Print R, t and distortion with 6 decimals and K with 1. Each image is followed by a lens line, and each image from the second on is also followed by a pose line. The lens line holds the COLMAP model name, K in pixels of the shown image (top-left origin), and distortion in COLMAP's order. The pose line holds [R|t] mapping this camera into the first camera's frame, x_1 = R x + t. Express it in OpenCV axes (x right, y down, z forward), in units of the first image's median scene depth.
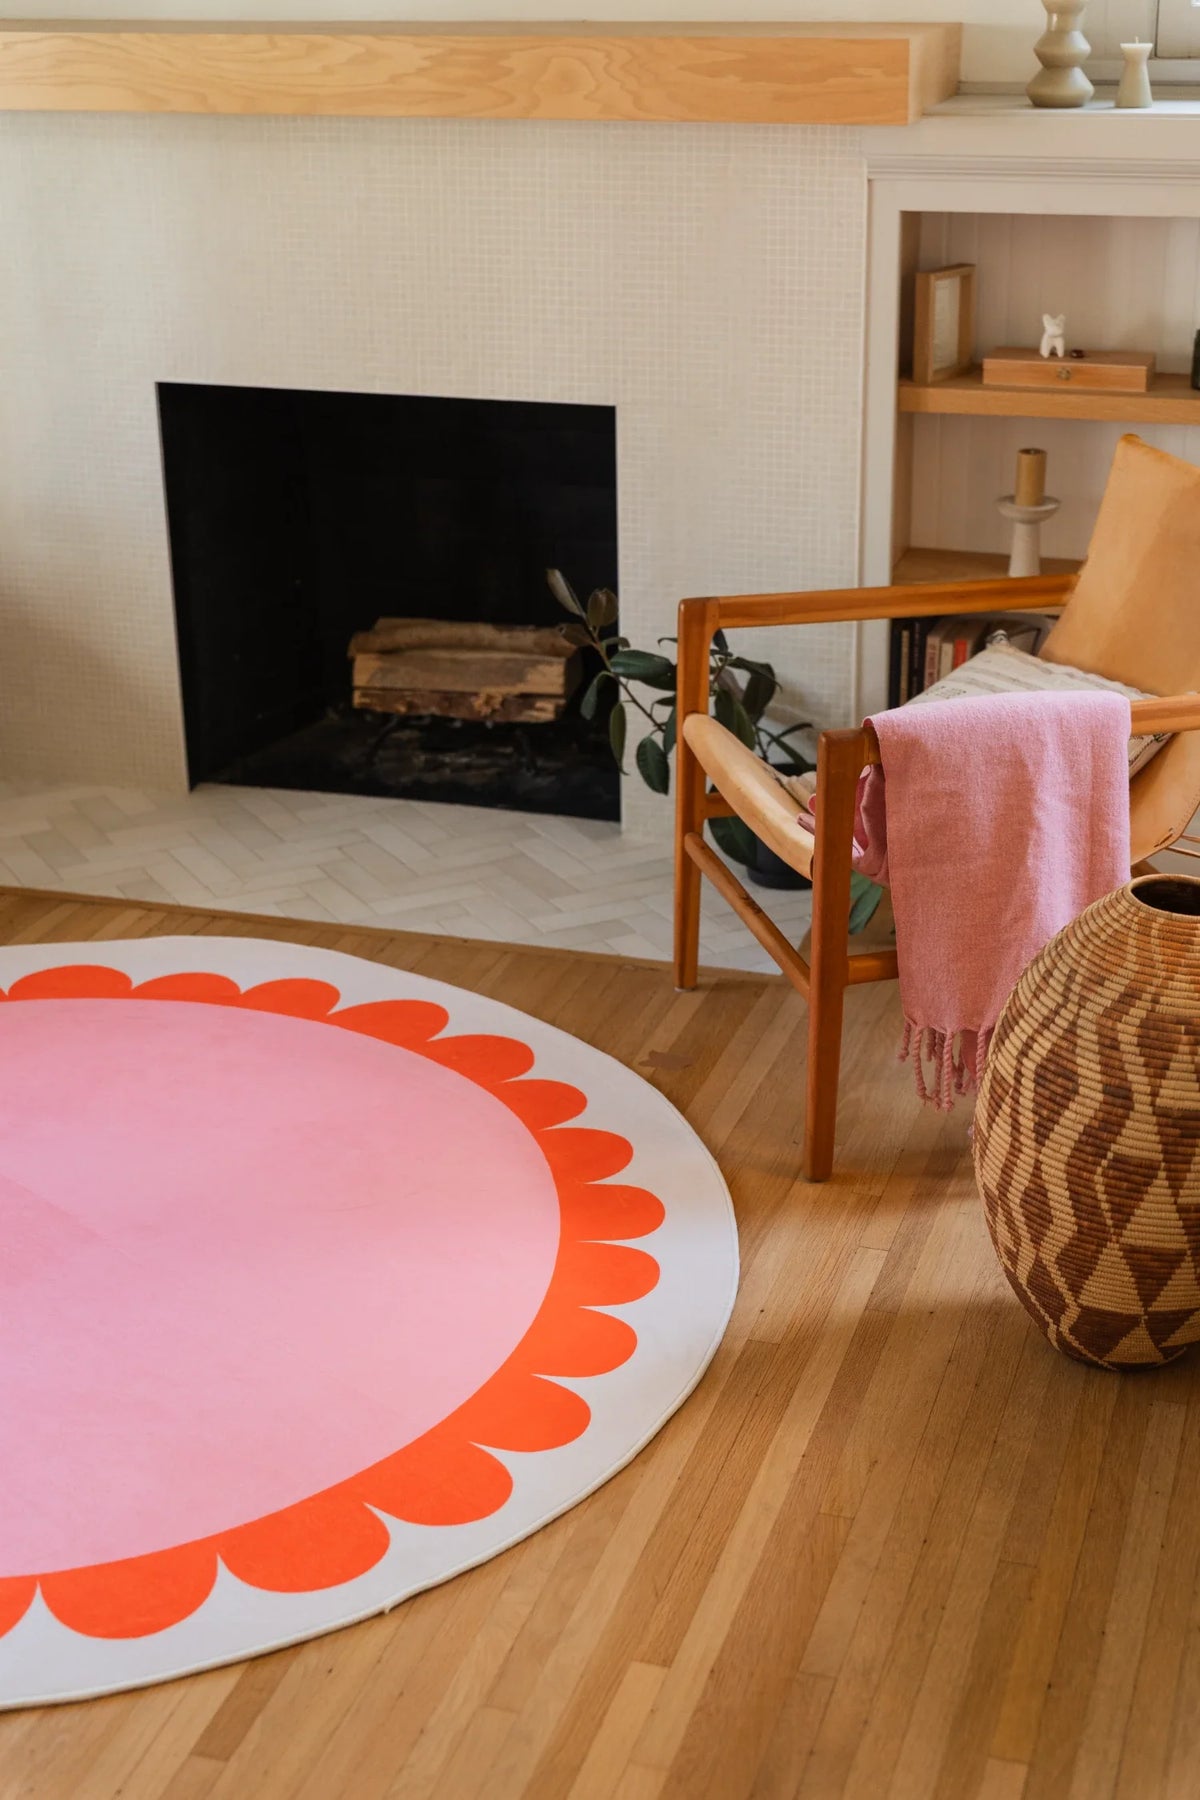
lens RADIAL K [[2672.9, 0, 587.5], [0, 2672.9, 919.2], [0, 0, 1]] dist [0.026761, 0.000000]
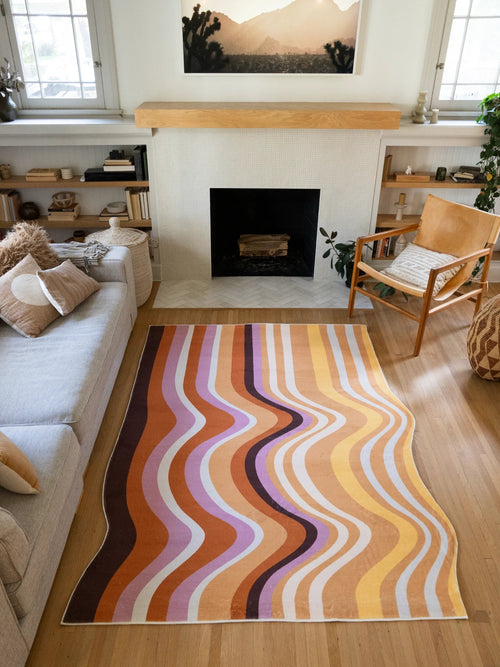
lens RADIAL K [[573.0, 0, 246.1], [0, 573.0, 353.4], [0, 0, 1]] dist [-0.016363, 0.027869]
pose [[0.941712, -0.155270, 0.298446, -0.433420], [0.103462, 0.977794, 0.182247, -0.102677], [-0.320116, -0.140746, 0.936865, 0.065338]]
